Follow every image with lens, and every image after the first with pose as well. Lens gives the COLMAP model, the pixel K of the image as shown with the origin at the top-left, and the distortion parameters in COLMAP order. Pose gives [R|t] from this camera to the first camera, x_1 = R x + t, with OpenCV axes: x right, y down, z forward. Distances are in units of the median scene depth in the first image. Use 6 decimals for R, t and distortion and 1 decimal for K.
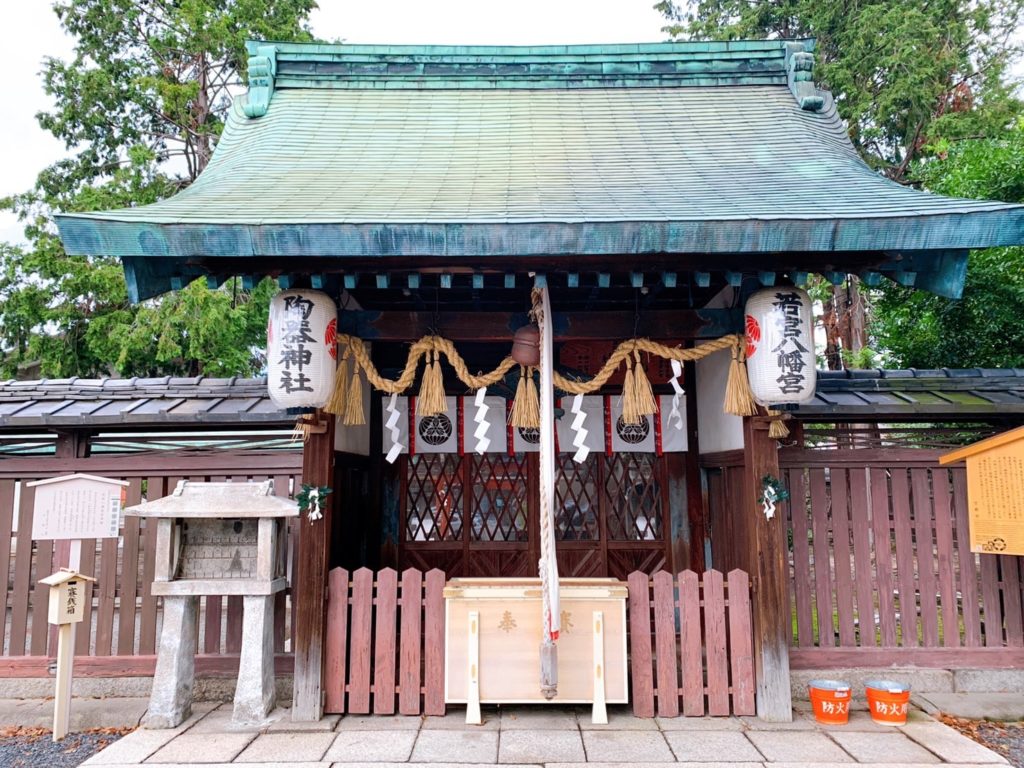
lens RADIAL K [[751.6, 0, 512.0], [0, 751.6, 384.0], [0, 0, 1]] dist [-0.001327, -0.000341]
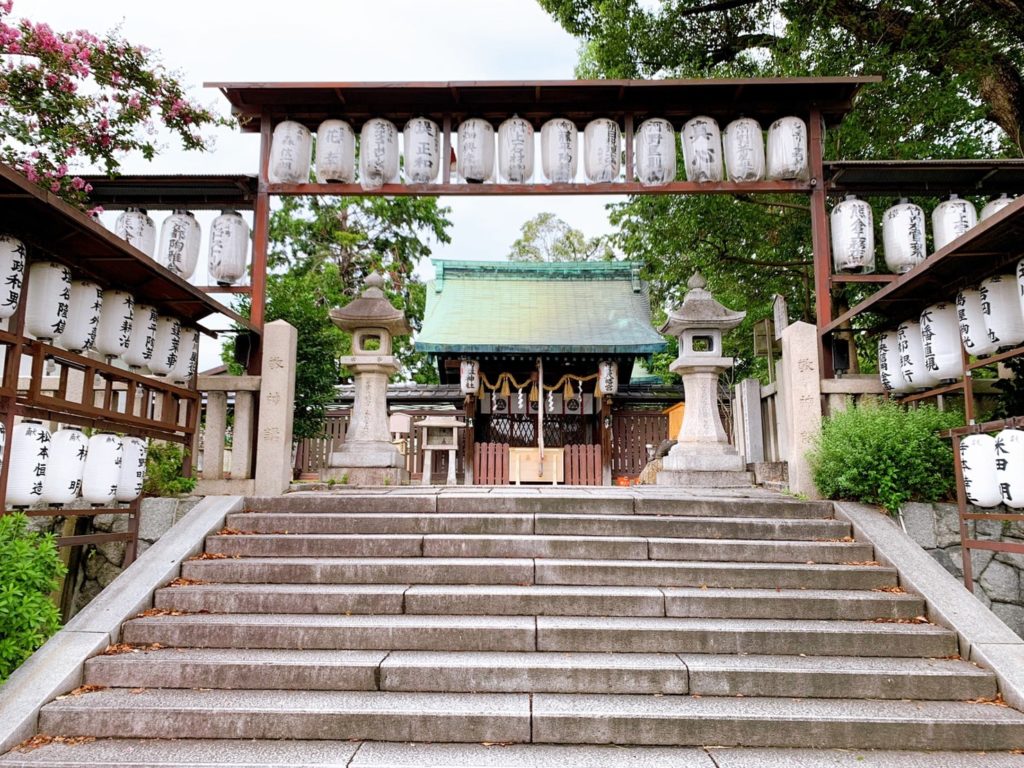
lens RADIAL K [[751.6, 0, 512.0], [0, 751.6, 384.0], [0, 0, 1]] dist [-0.001327, -0.000341]
pose [[0.999903, 0.013827, -0.001647, -0.075378], [-0.013861, 0.999640, -0.022959, 0.062356], [0.001329, 0.022980, 0.999735, -2.314769]]
